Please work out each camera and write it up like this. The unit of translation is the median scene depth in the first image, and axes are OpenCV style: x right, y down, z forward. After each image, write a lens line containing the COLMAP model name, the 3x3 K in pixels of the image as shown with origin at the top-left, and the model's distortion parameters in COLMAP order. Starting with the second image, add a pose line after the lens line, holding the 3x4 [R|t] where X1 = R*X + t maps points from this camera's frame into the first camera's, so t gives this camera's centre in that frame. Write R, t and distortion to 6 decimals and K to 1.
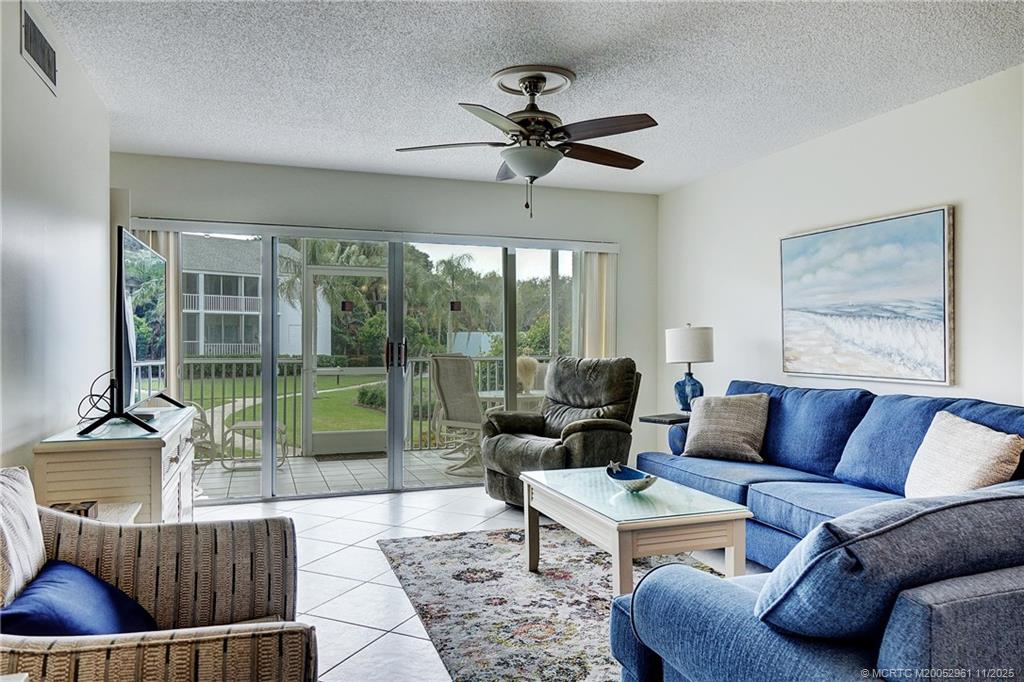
lens RADIAL K [[710.5, 0, 512.0], [0, 710.5, 341.0], [0, 0, 1]] dist [0.003448, 0.001203]
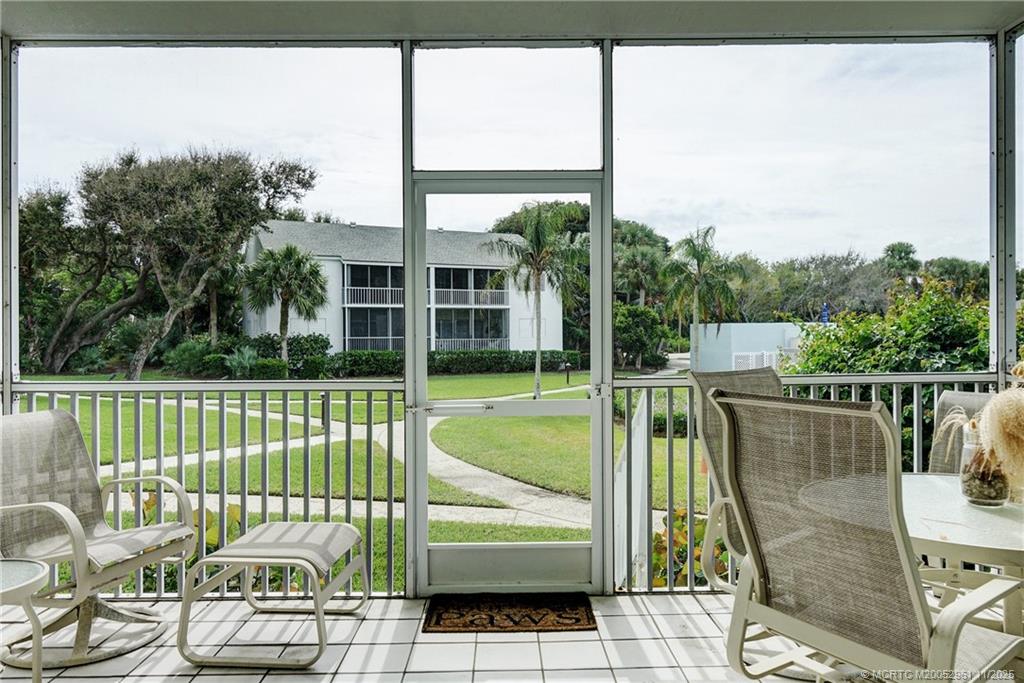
lens RADIAL K [[710.5, 0, 512.0], [0, 710.5, 341.5], [0, 0, 1]] dist [0.003448, 0.001203]
pose [[0.945293, -0.006490, -0.326159, -0.147924], [0.009946, 0.999911, 0.008932, -0.007375], [0.326072, -0.011687, 0.945273, 1.066253]]
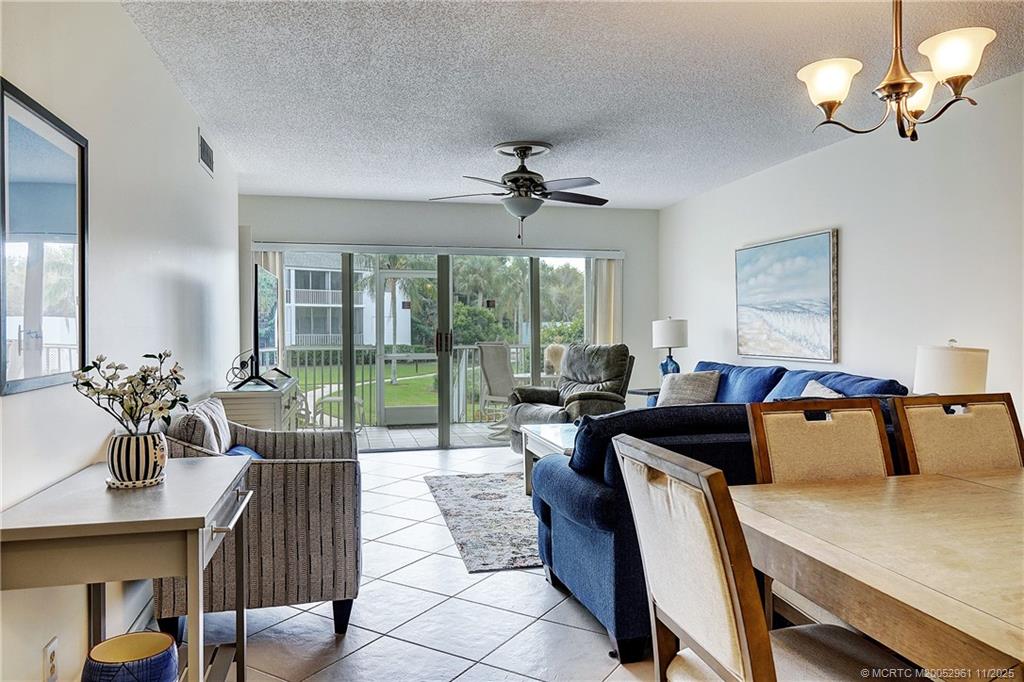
lens RADIAL K [[710.5, 0, 512.0], [0, 710.5, 341.0], [0, 0, 1]] dist [0.003448, 0.001203]
pose [[0.993751, -0.003467, -0.111569, 0.132116], [0.005073, 0.999888, 0.014113, -0.000854], [0.111508, -0.014591, 0.993656, -0.339266]]
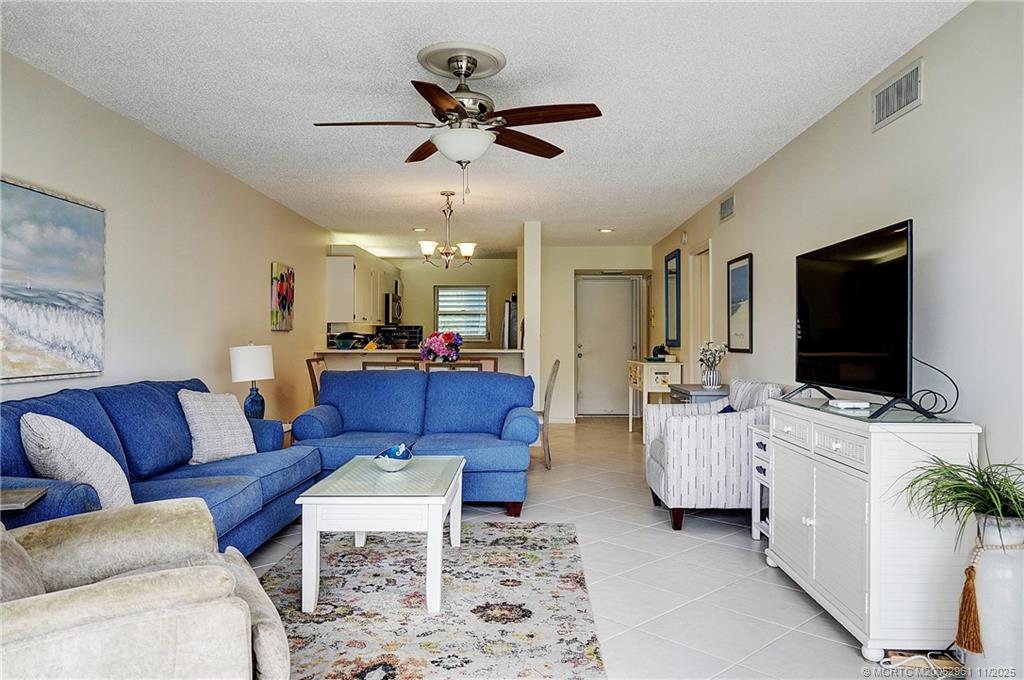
lens RADIAL K [[710.5, 0, 512.0], [0, 710.5, 340.0], [0, 0, 1]] dist [0.003448, 0.001203]
pose [[-0.933516, -0.003031, 0.358523, -0.301528], [-0.001658, 0.999990, 0.004137, 0.003334], [-0.358532, 0.003268, -0.933512, 1.491231]]
